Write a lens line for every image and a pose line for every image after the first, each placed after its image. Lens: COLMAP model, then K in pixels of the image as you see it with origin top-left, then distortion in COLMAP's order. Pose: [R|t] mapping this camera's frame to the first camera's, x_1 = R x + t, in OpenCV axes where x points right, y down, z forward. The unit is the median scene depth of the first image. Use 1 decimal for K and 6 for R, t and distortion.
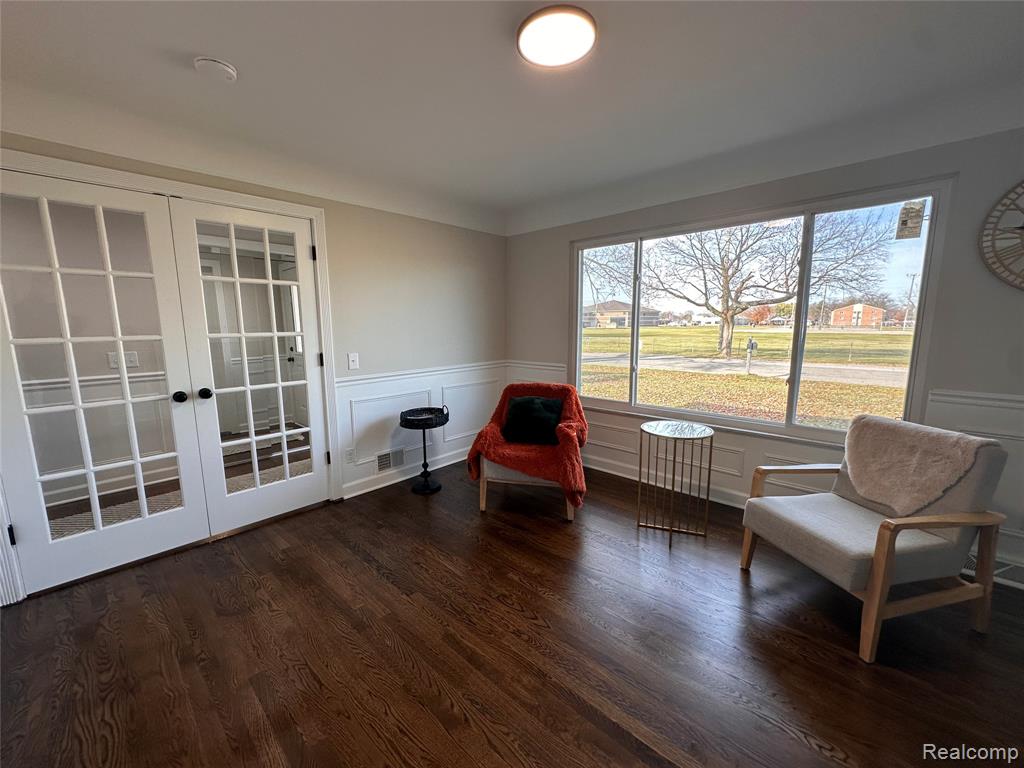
lens RADIAL K [[407.6, 0, 510.3], [0, 407.6, 384.1], [0, 0, 1]] dist [-0.002145, -0.000154]
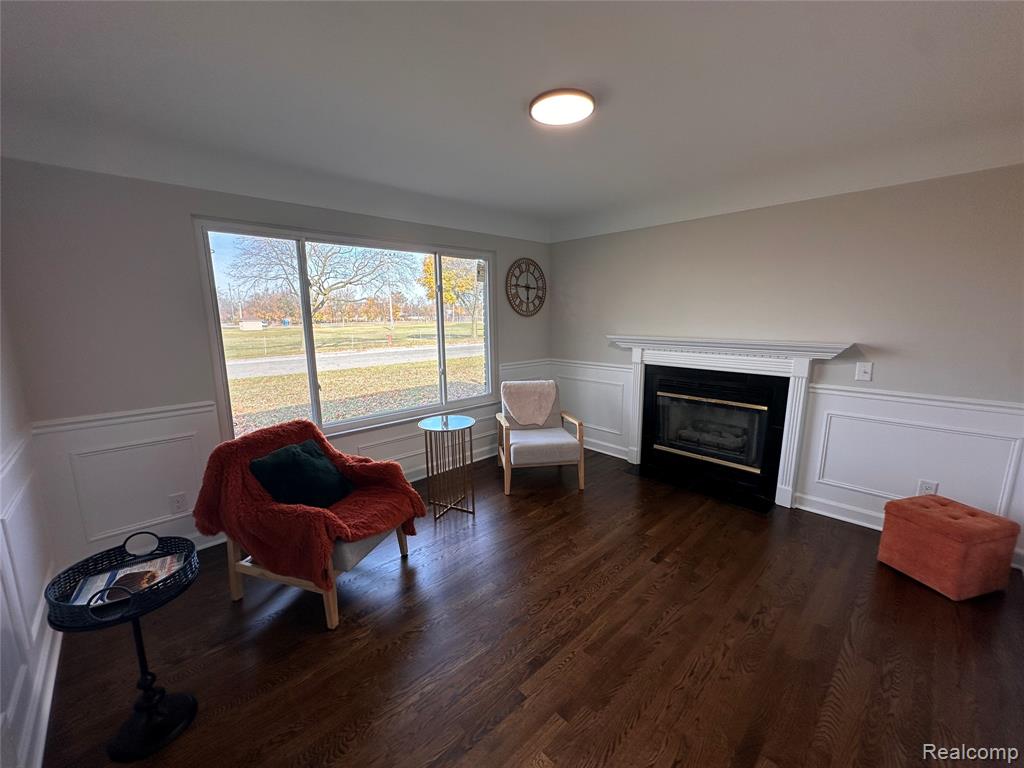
lens RADIAL K [[407.6, 0, 510.3], [0, 407.6, 384.1], [0, 0, 1]] dist [-0.002145, -0.000154]
pose [[0.062891, -0.158509, 0.985353, -0.744838], [0.158359, 0.976384, 0.146959, -0.145680], [-0.985377, 0.146797, 0.086507, 0.706723]]
